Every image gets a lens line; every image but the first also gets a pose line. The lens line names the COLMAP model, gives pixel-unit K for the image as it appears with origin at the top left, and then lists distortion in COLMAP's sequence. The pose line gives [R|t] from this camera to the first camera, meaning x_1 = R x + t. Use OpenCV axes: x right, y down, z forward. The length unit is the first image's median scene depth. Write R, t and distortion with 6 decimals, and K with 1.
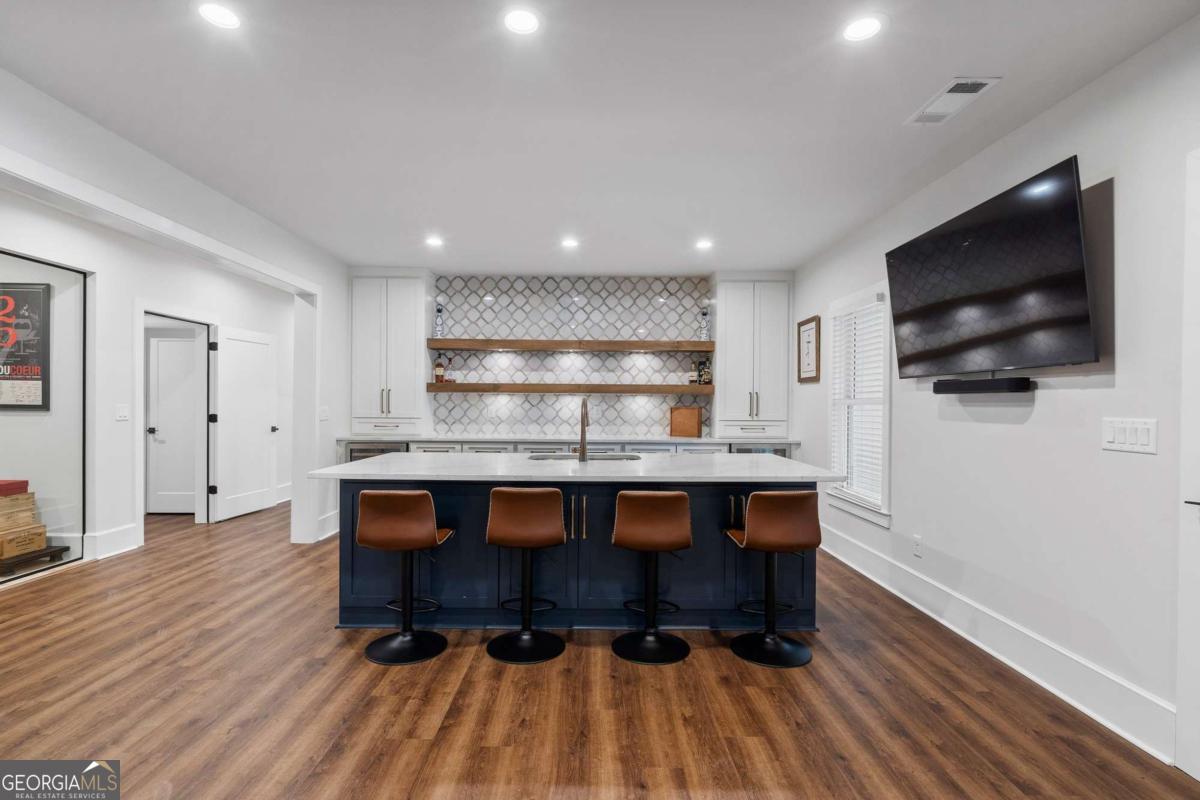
lens RADIAL K [[571.4, 0, 592.5], [0, 571.4, 409.2], [0, 0, 1]] dist [0.001070, 0.000131]
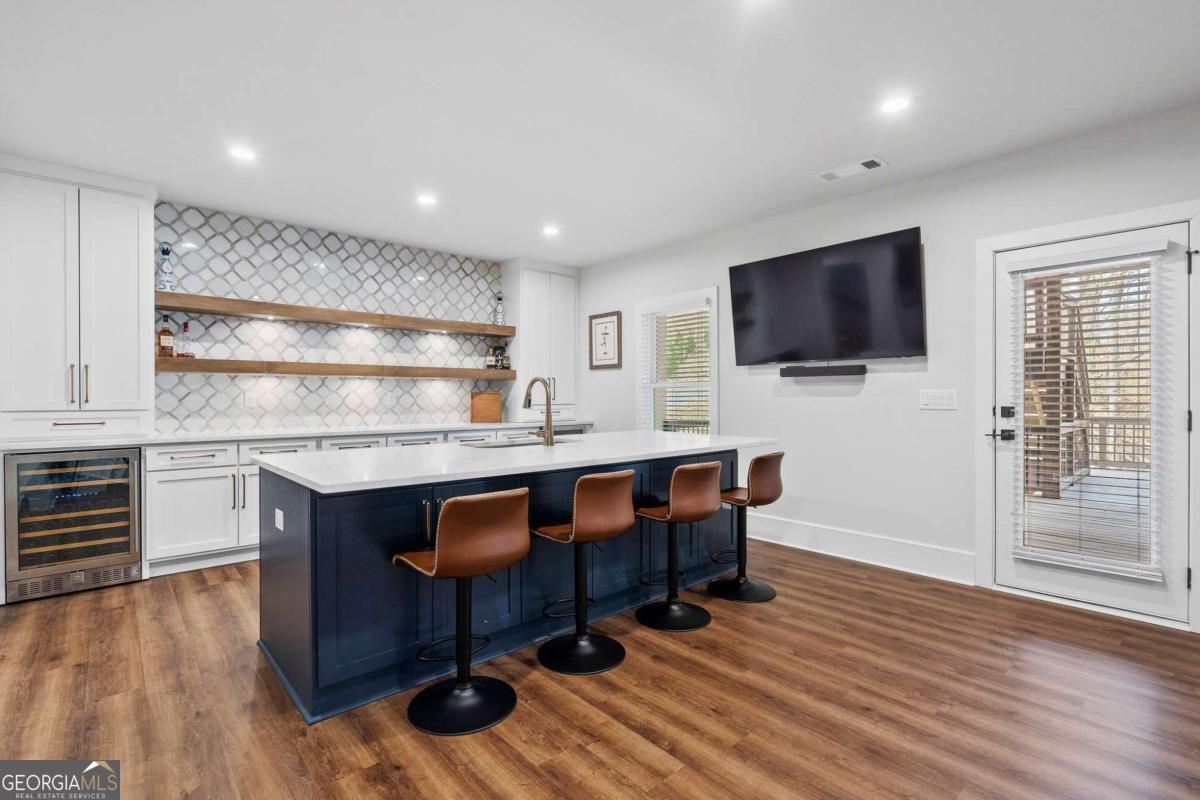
lens RADIAL K [[555.1, 0, 600.0], [0, 555.1, 400.0], [0, 0, 1]] dist [-0.001712, 0.000030]
pose [[0.746054, -0.013434, 0.665750, -0.323222], [0.014866, 0.999883, 0.003516, 0.009320], [-0.665719, 0.007274, 0.746167, 0.162545]]
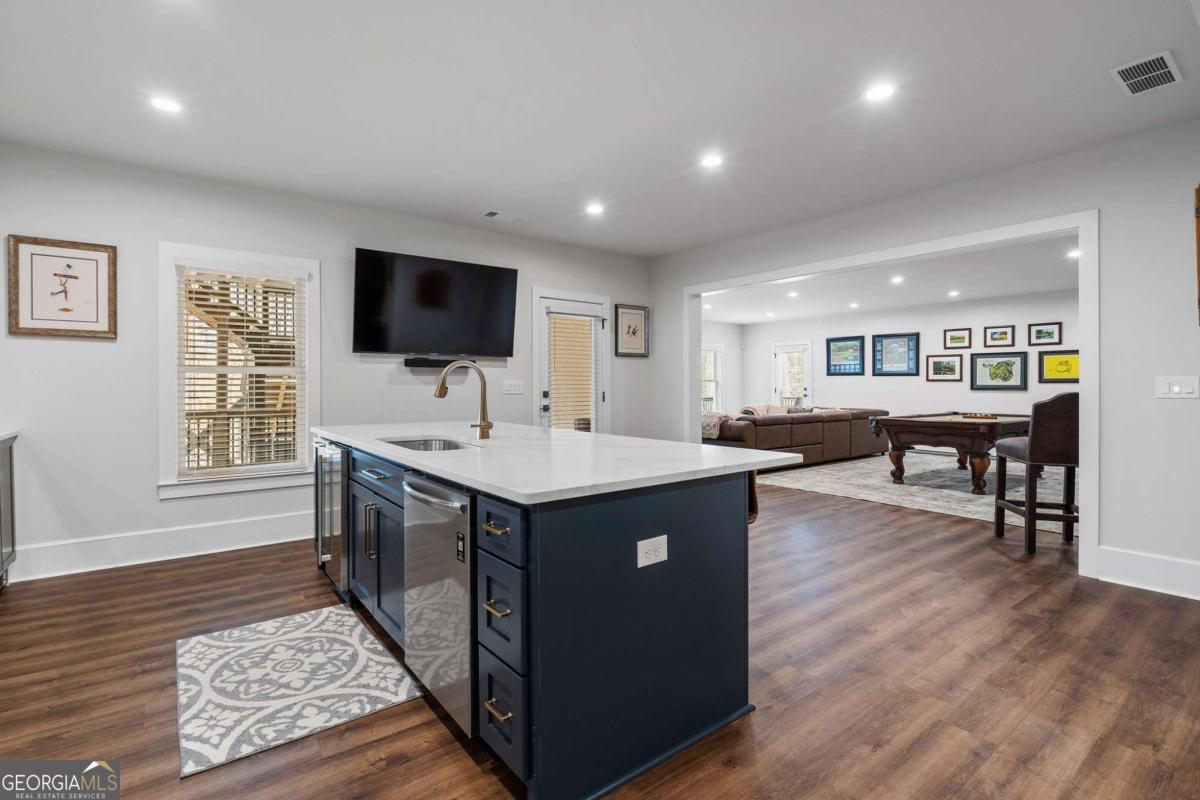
lens RADIAL K [[558.1, 0, 596.4], [0, 558.1, 384.3], [0, 0, 1]] dist [-0.001225, -0.000191]
pose [[-0.610337, -0.004725, 0.792127, -0.440286], [0.005367, 0.999935, 0.010099, 0.003279], [-0.792123, 0.010415, -0.610272, 0.799175]]
